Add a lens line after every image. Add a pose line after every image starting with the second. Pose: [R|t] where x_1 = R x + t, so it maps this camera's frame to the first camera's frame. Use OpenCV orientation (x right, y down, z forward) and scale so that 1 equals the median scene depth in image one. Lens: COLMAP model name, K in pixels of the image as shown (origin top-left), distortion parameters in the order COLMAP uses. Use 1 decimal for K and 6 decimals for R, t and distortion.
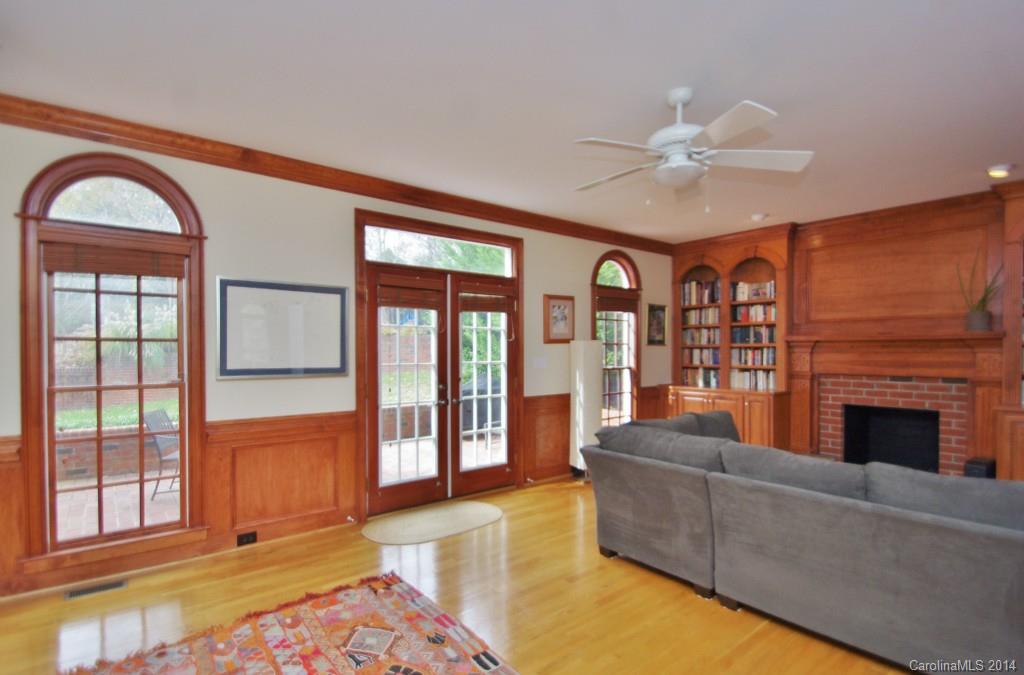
lens RADIAL K [[485.4, 0, 511.2], [0, 485.4, 355.2], [0, 0, 1]] dist [0.000829, -0.016519]
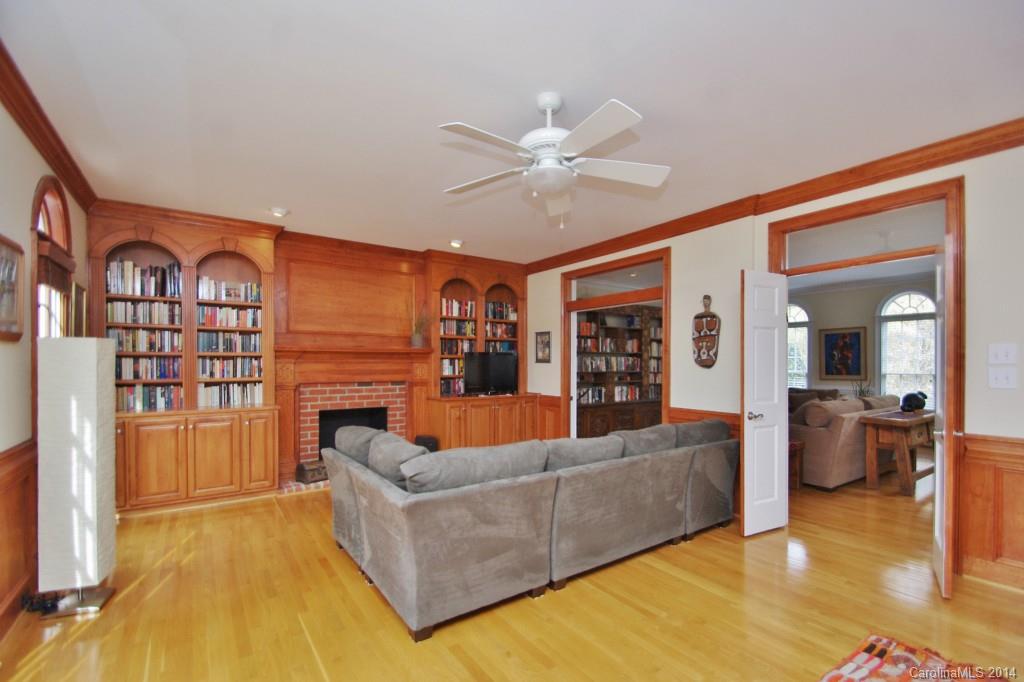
lens RADIAL K [[453.0, 0, 512.3], [0, 453.0, 366.0], [0, 0, 1]] dist [0.000559, -0.000093]
pose [[0.074398, -0.004206, 0.997220, -0.262680], [0.009695, 0.999947, 0.003494, 0.002285], [-0.997181, 0.009408, 0.074435, 0.453125]]
